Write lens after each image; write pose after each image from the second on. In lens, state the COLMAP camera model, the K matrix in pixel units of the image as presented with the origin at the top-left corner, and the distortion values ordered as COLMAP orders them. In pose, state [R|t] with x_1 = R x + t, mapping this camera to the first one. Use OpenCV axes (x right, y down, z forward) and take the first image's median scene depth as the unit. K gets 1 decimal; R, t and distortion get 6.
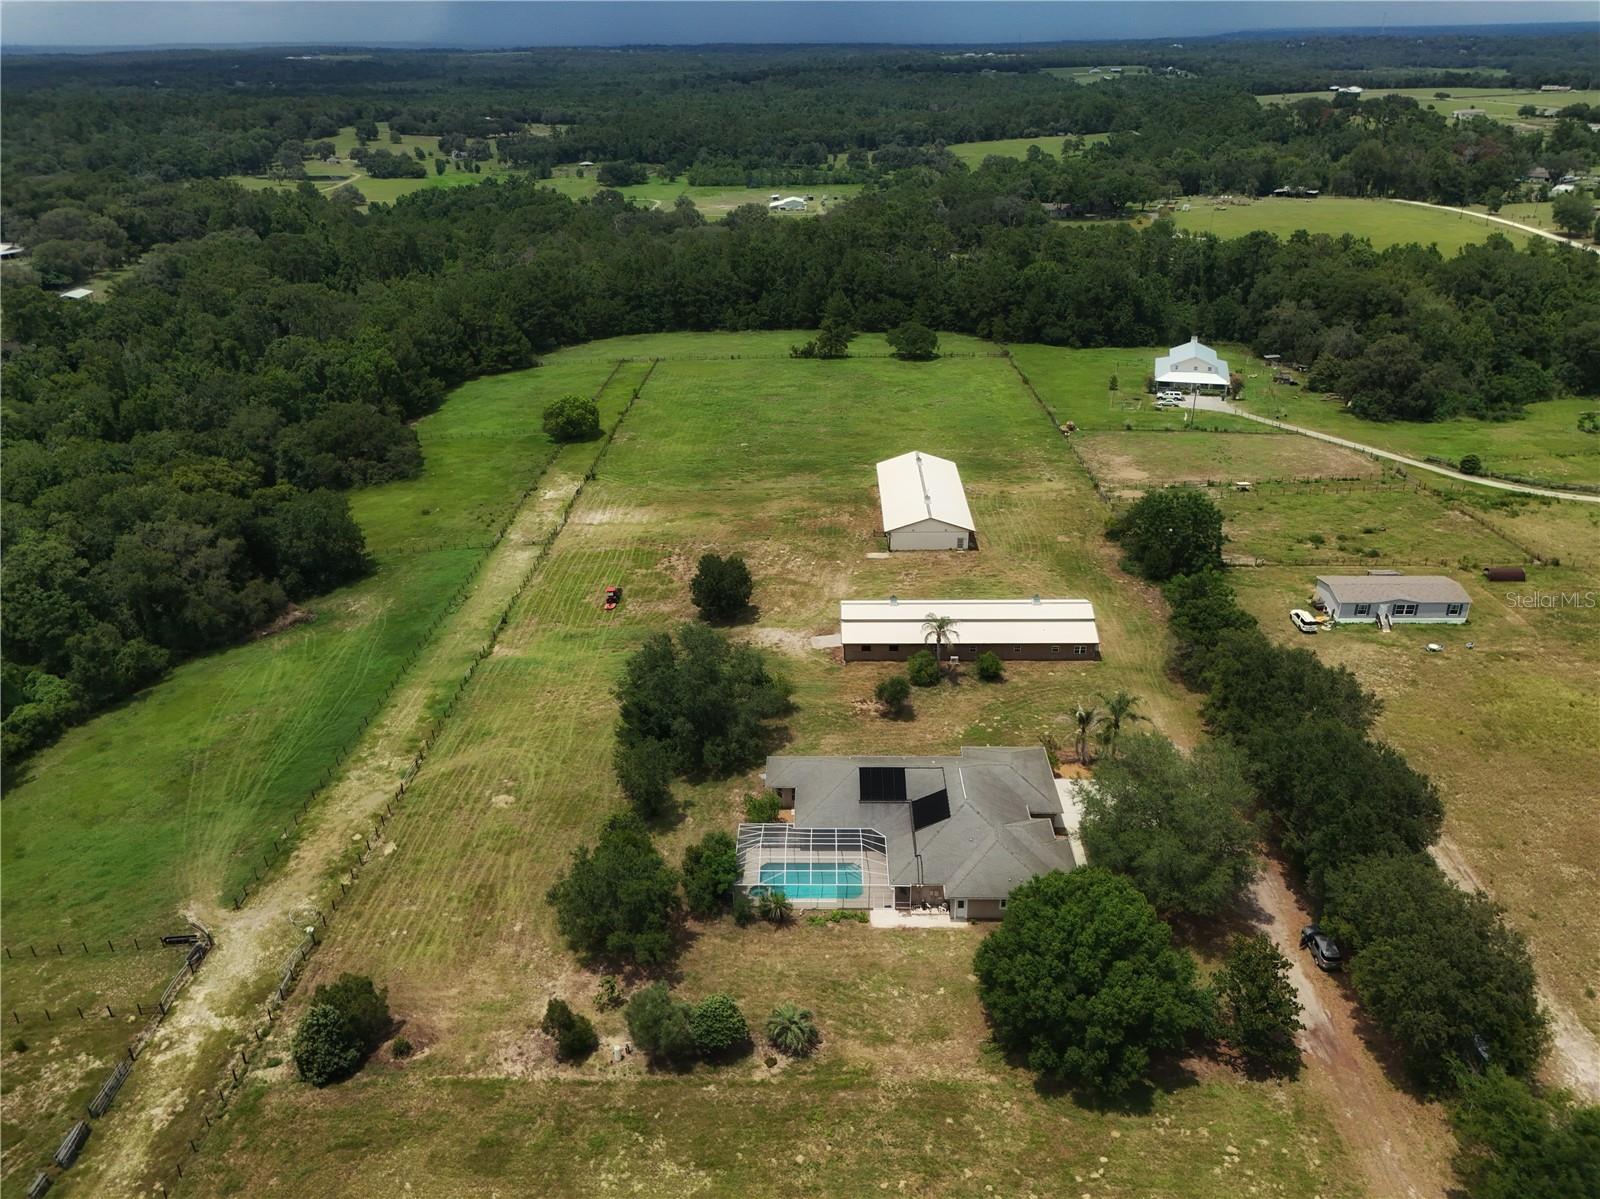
lens RADIAL K [[1179.3, 0, 800.7], [0, 1179.3, 606.5], [0, 0, 1]] dist [0.063738, -0.057307]
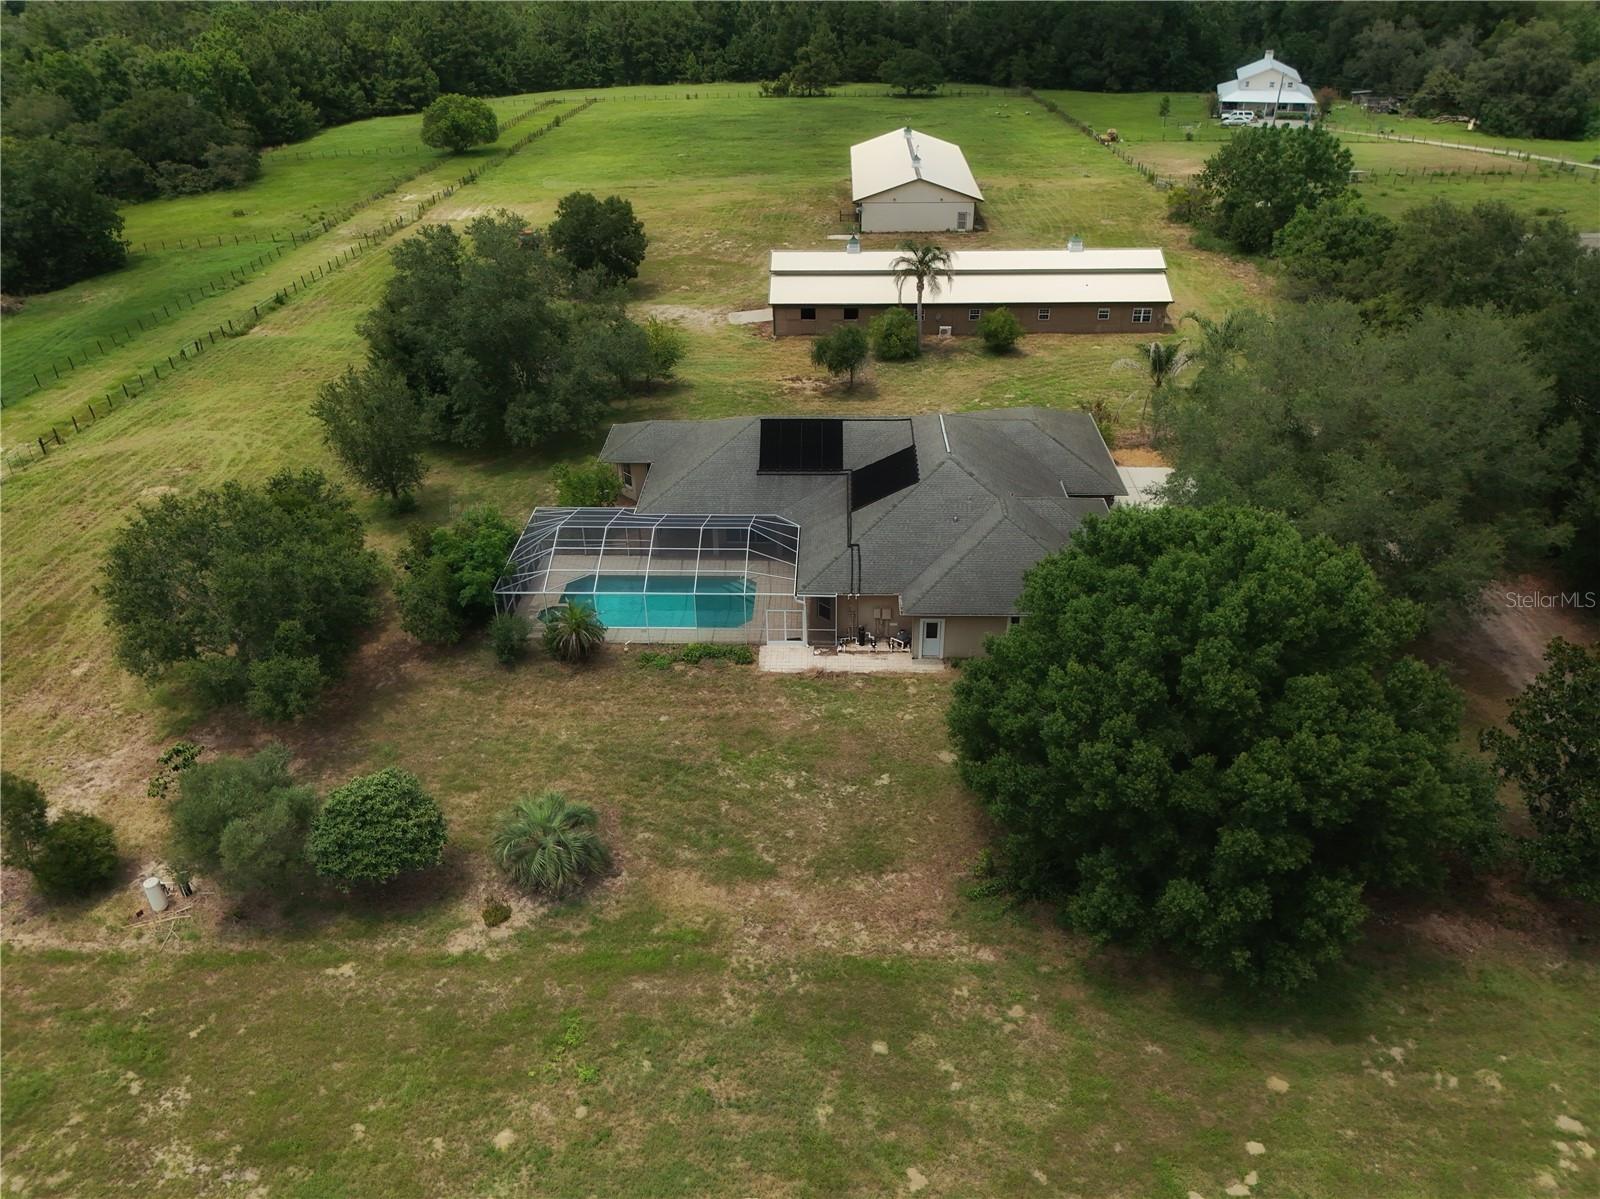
lens RADIAL K [[1179.3, 0, 800.7], [0, 1179.3, 606.5], [0, 0, 1]] dist [0.063738, -0.057307]
pose [[0.999947, 0.008445, -0.005859, 0.092442], [-0.007913, 0.996314, 0.085410, 0.226398], [0.006559, -0.085359, 0.996329, 0.559834]]
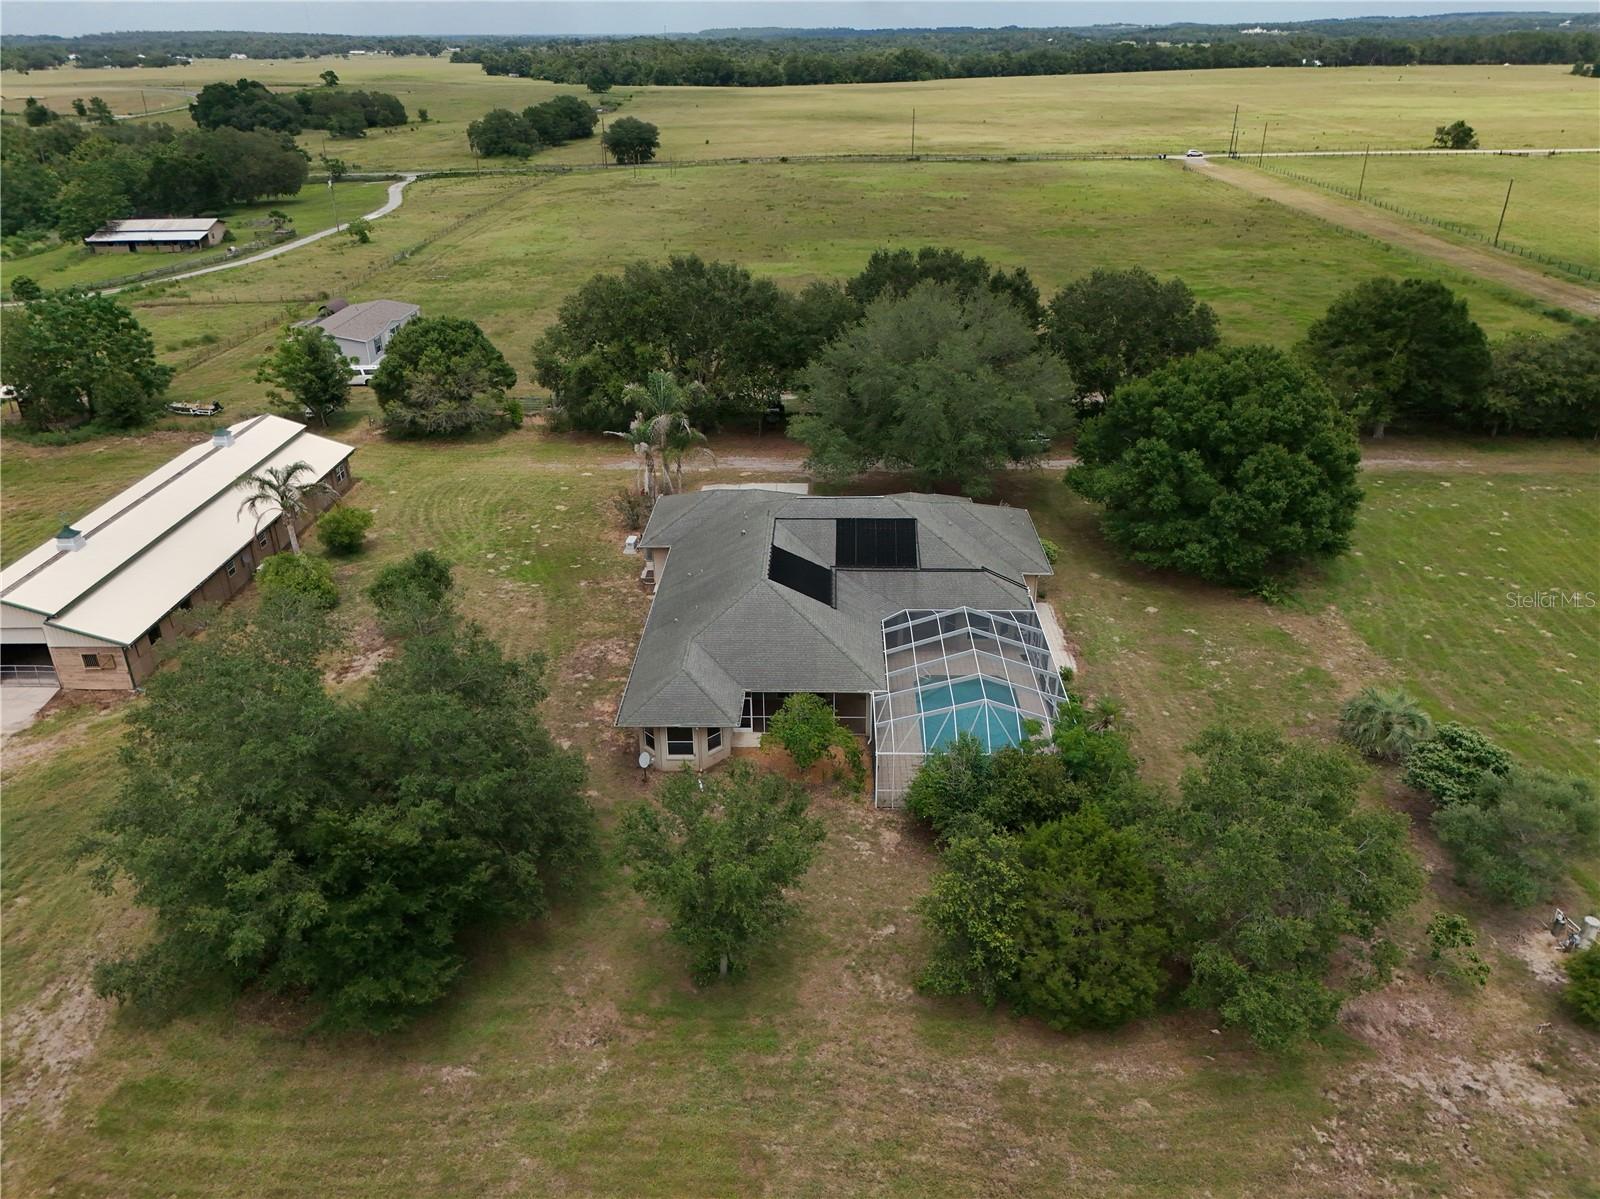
lens RADIAL K [[1179.3, 0, 800.7], [0, 1179.3, 606.5], [0, 0, 1]] dist [0.063738, -0.057307]
pose [[0.005609, -0.424458, 0.905430, -0.535416], [0.443243, 0.812694, 0.378238, -0.052119], [-0.896384, 0.399204, 0.192696, 1.138896]]
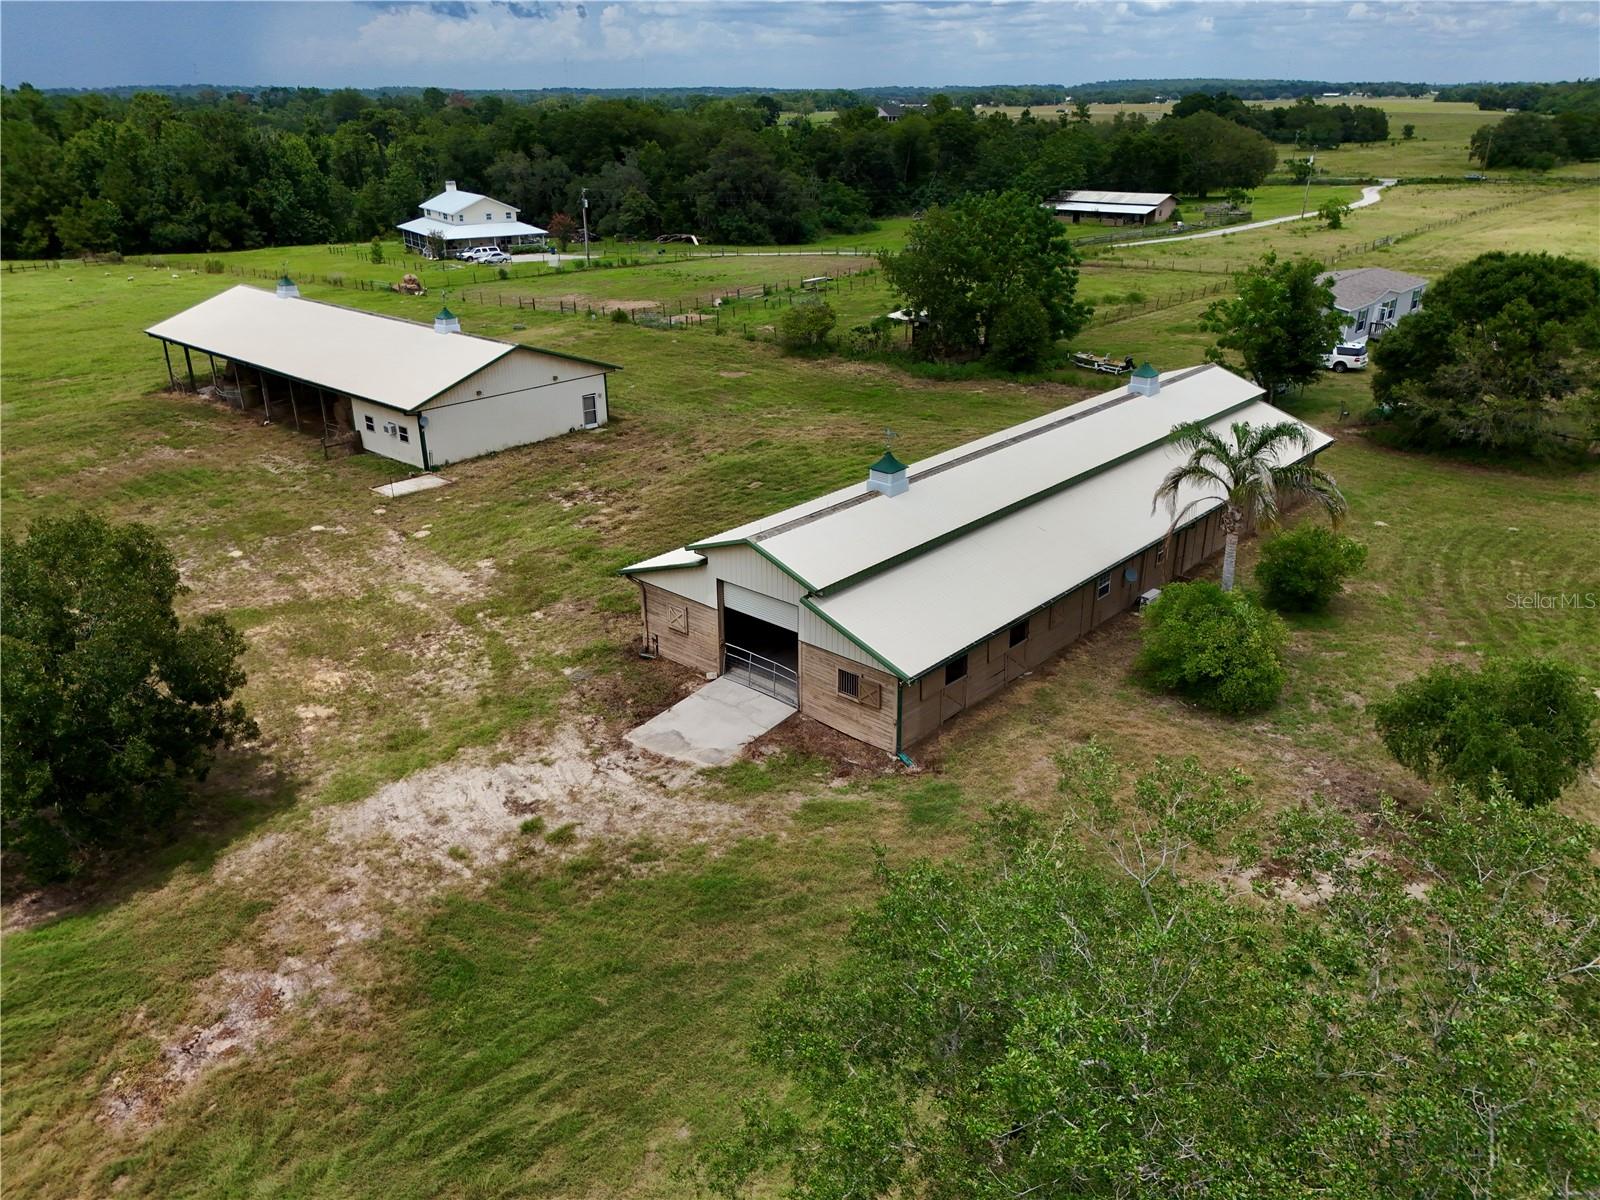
lens RADIAL K [[1179.3, 0, 800.7], [0, 1179.3, 607.0], [0, 0, 1]] dist [0.063738, -0.057307]
pose [[0.653826, -0.292380, 0.697872, -0.208690], [0.324841, 0.941467, 0.090098, -0.011854], [-0.683367, 0.167789, 0.710533, 1.375908]]
